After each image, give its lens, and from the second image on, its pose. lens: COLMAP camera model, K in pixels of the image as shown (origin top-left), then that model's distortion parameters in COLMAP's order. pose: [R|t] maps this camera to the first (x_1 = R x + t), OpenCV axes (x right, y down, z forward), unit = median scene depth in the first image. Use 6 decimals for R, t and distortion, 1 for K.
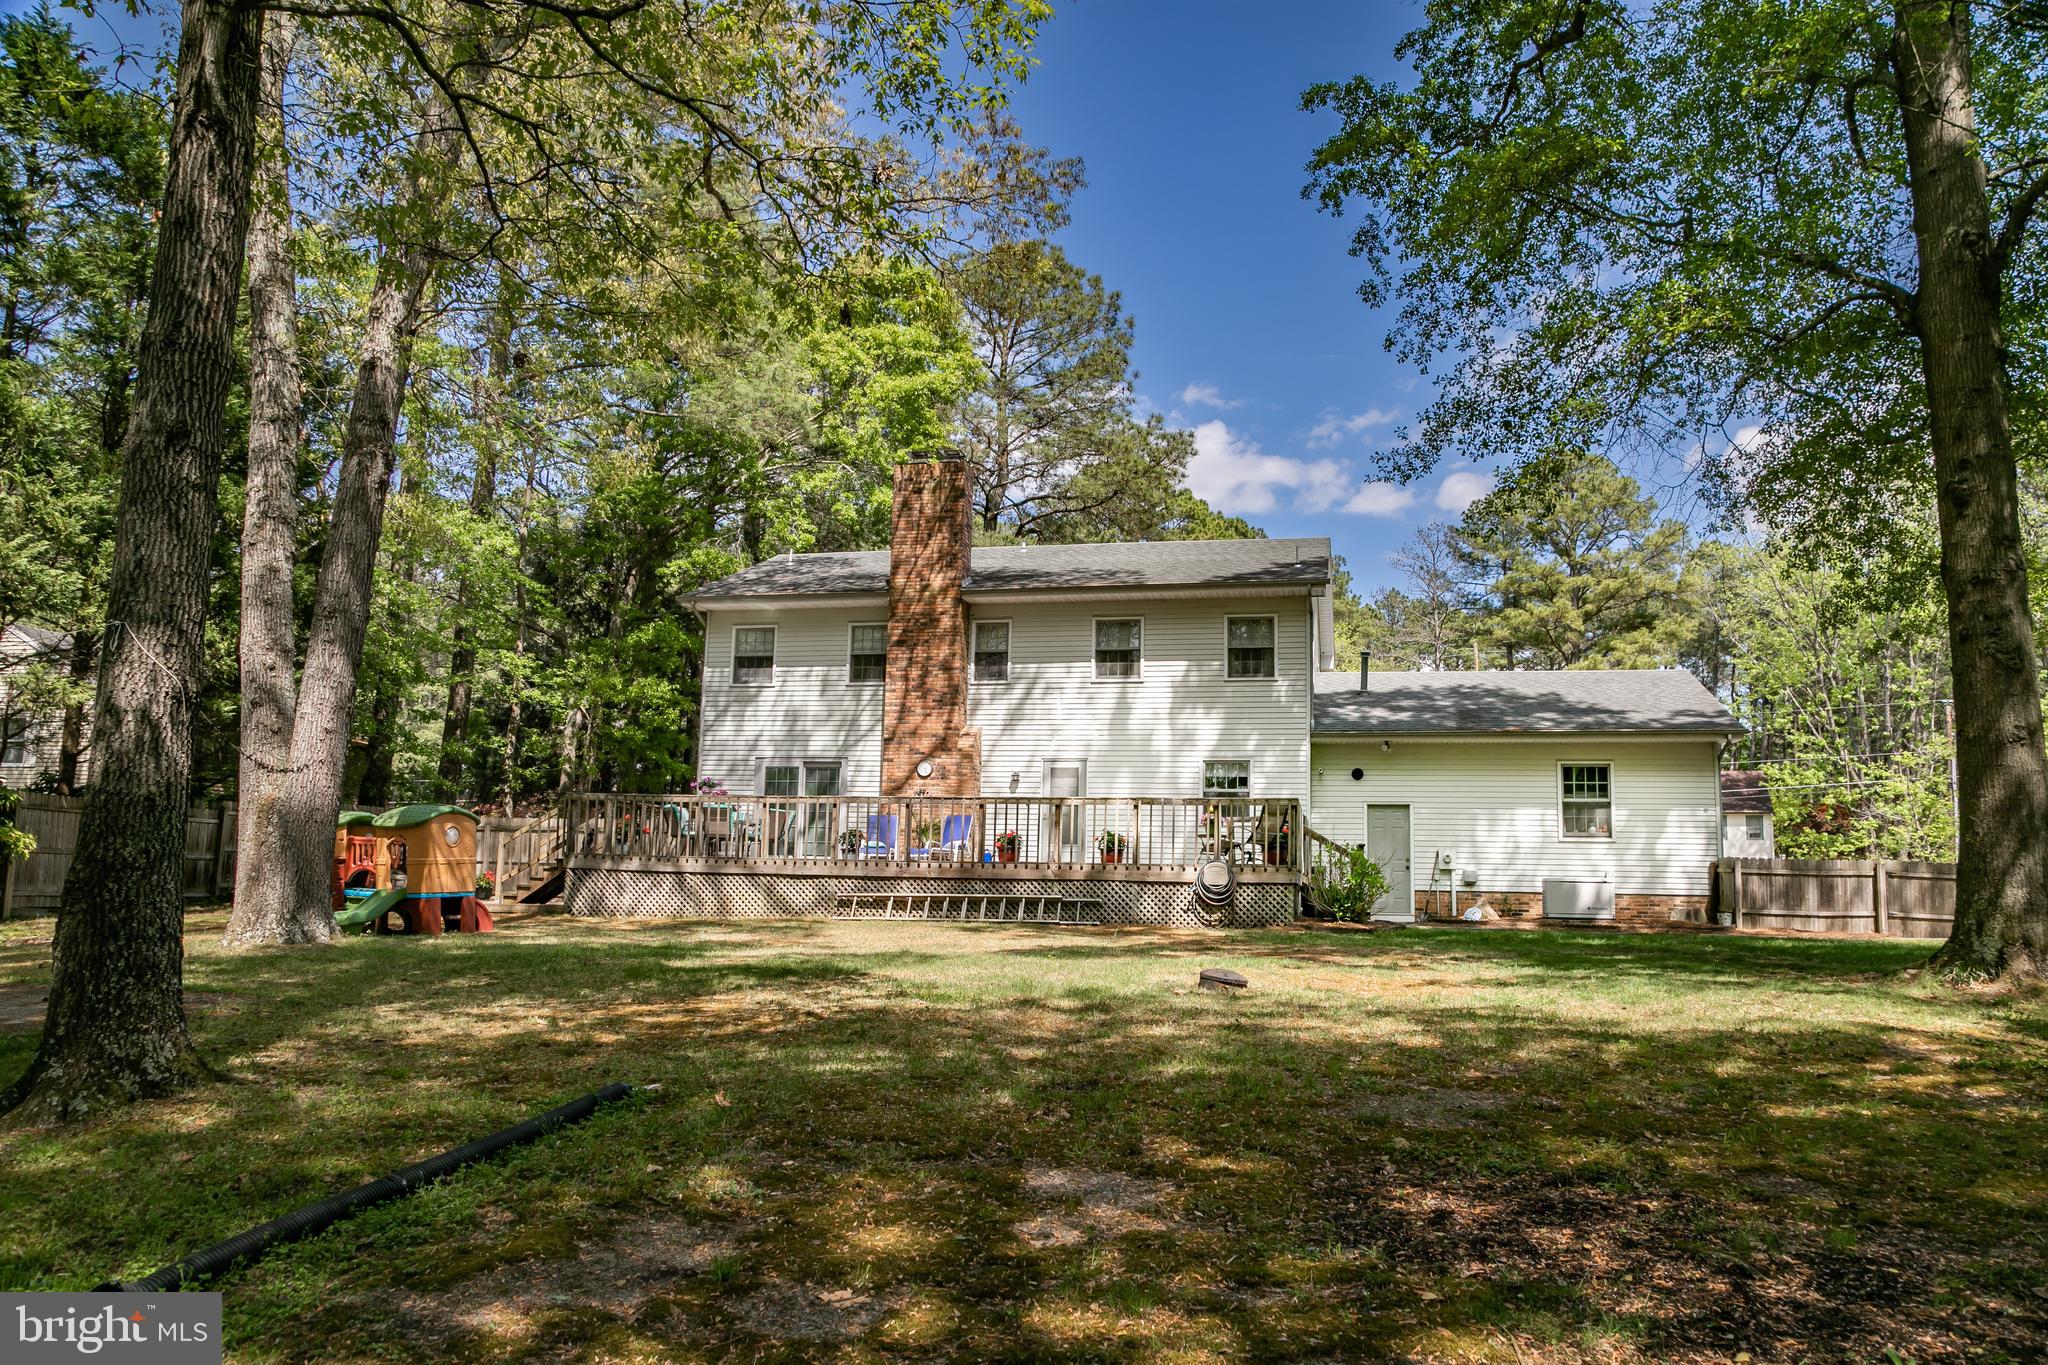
lens RADIAL K [[1405.1, 0, 1032.4], [0, 1405.1, 715.3], [0, 0, 1]] dist [-0.117535, 0.068077]
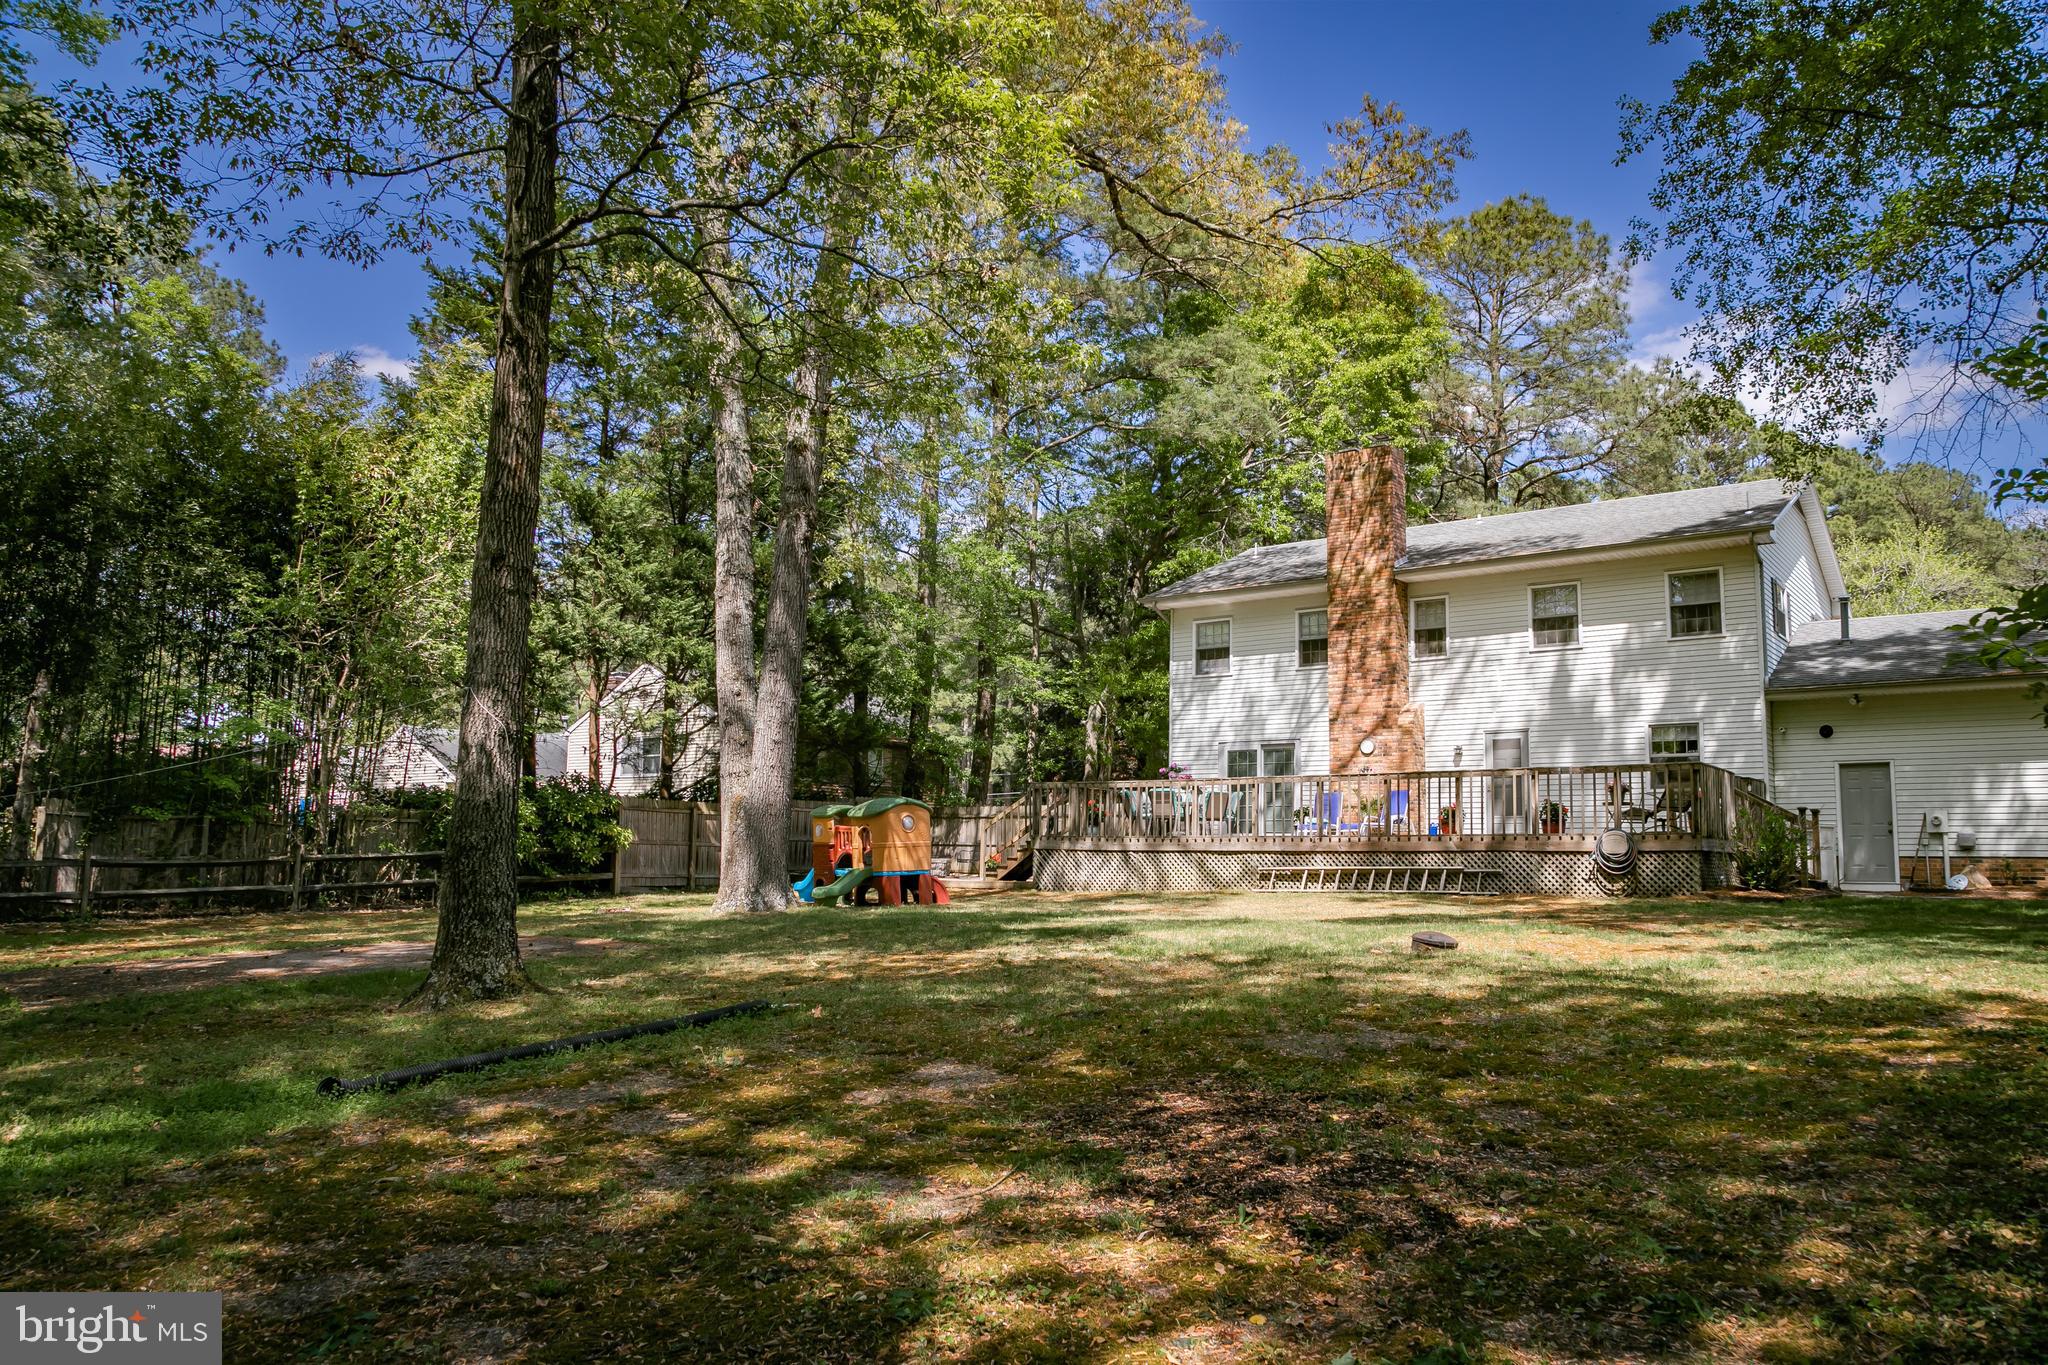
lens RADIAL K [[1405.1, 0, 1032.4], [0, 1405.1, 715.3], [0, 0, 1]] dist [-0.117535, 0.068077]
pose [[0.904714, -0.052240, -0.422804, 0.136767], [0.058364, 0.998294, 0.001542, -0.000746], [0.422002, -0.026072, 0.906220, -0.034999]]
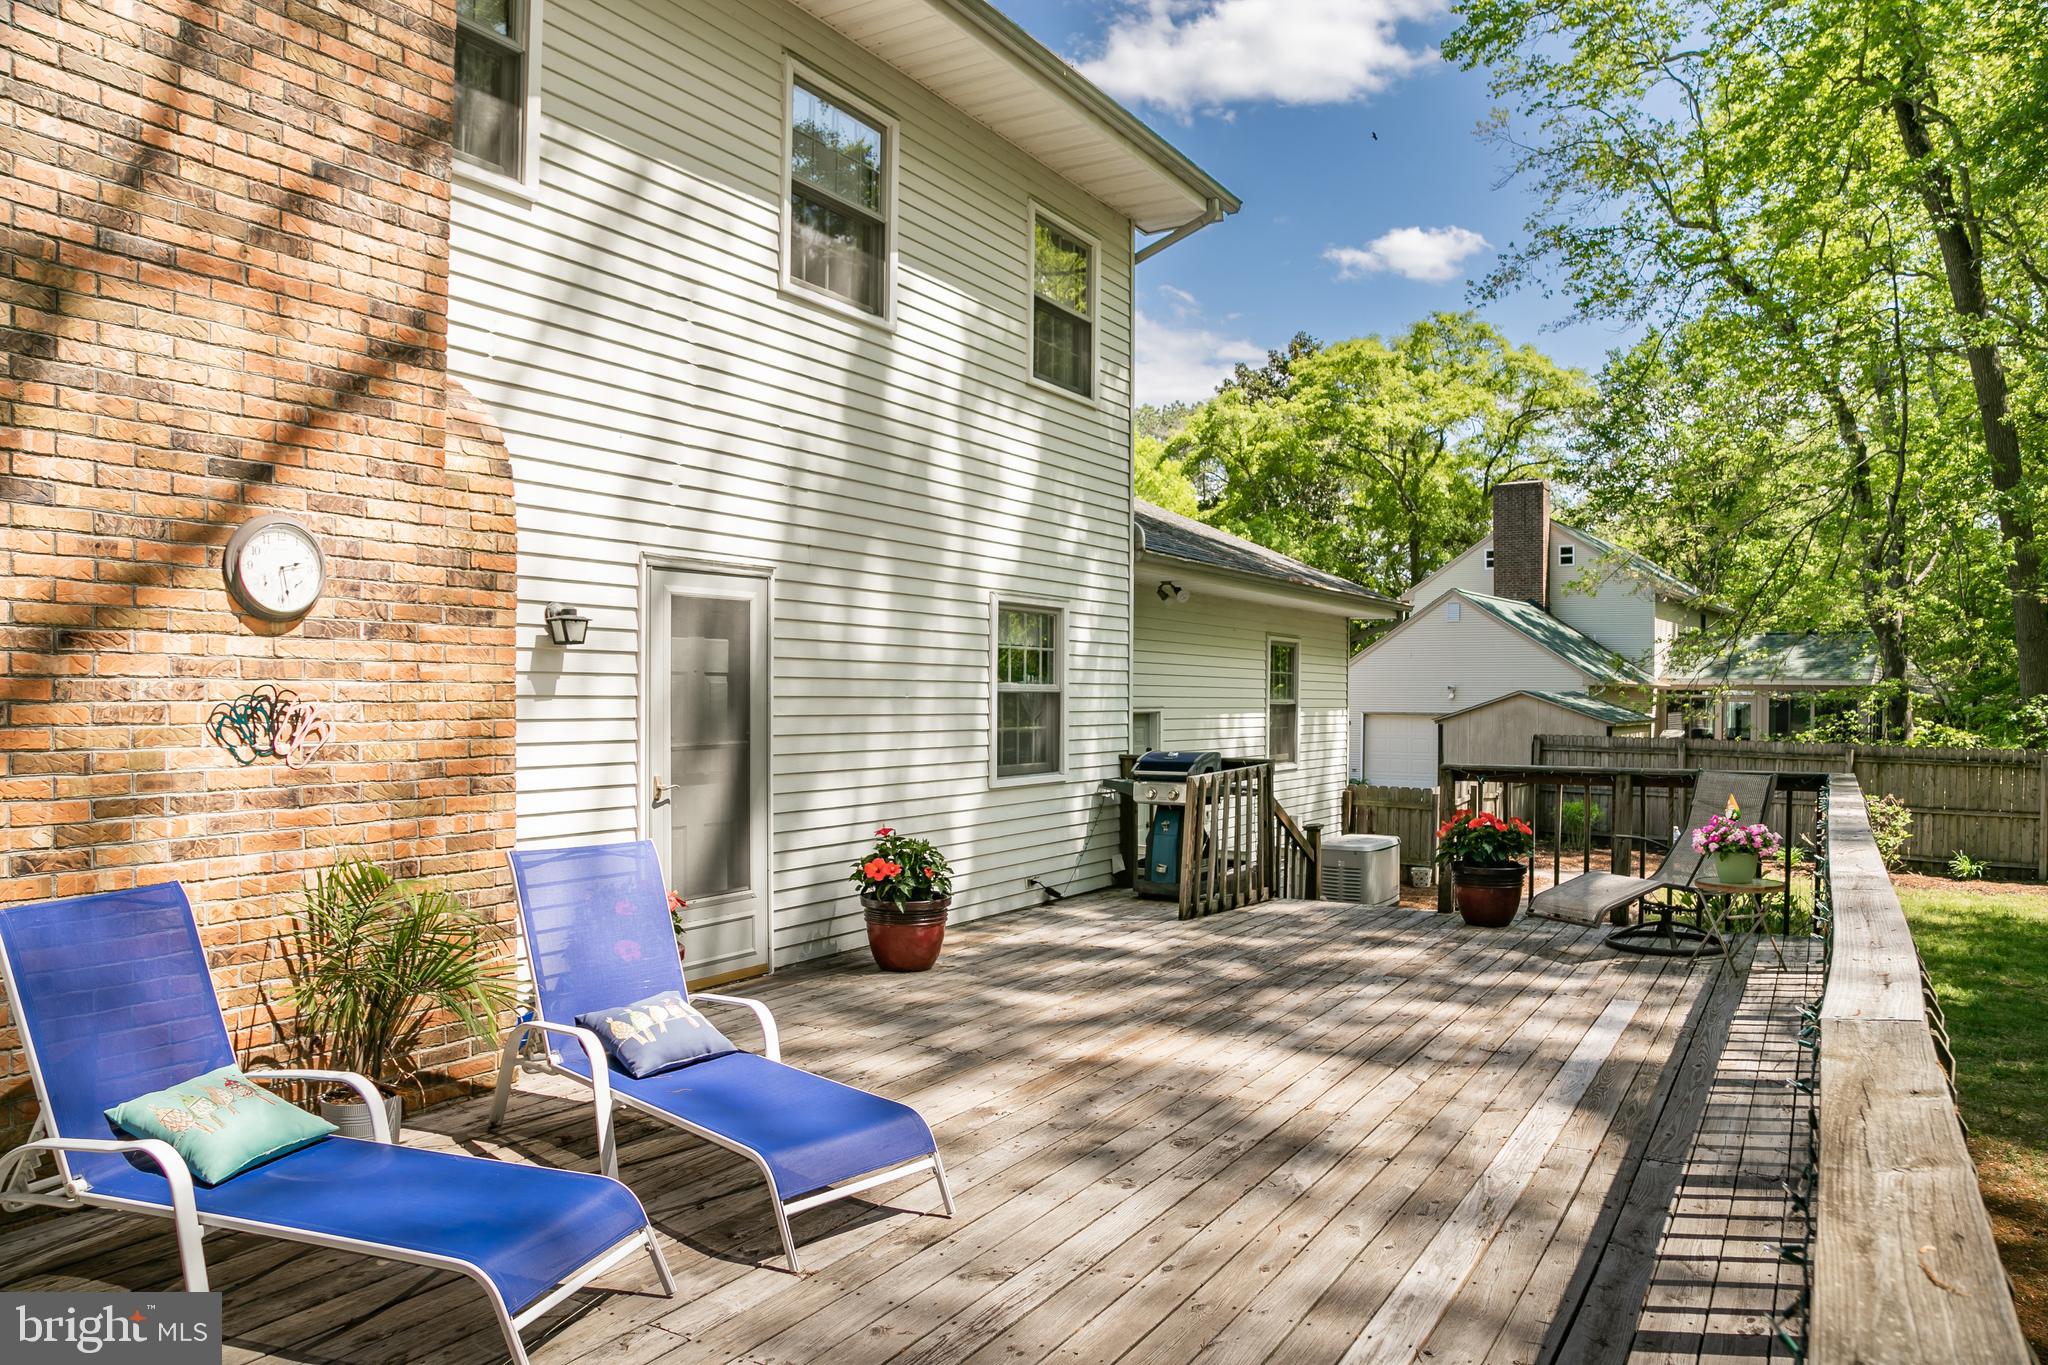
lens RADIAL K [[1405.1, 0, 1032.4], [0, 1405.1, 715.3], [0, 0, 1]] dist [-0.117535, 0.068077]
pose [[0.303723, -0.035515, 0.952098, -0.204634], [-0.120635, 0.989829, 0.075405, 0.032452], [-0.945092, -0.137758, 0.296350, 0.871227]]
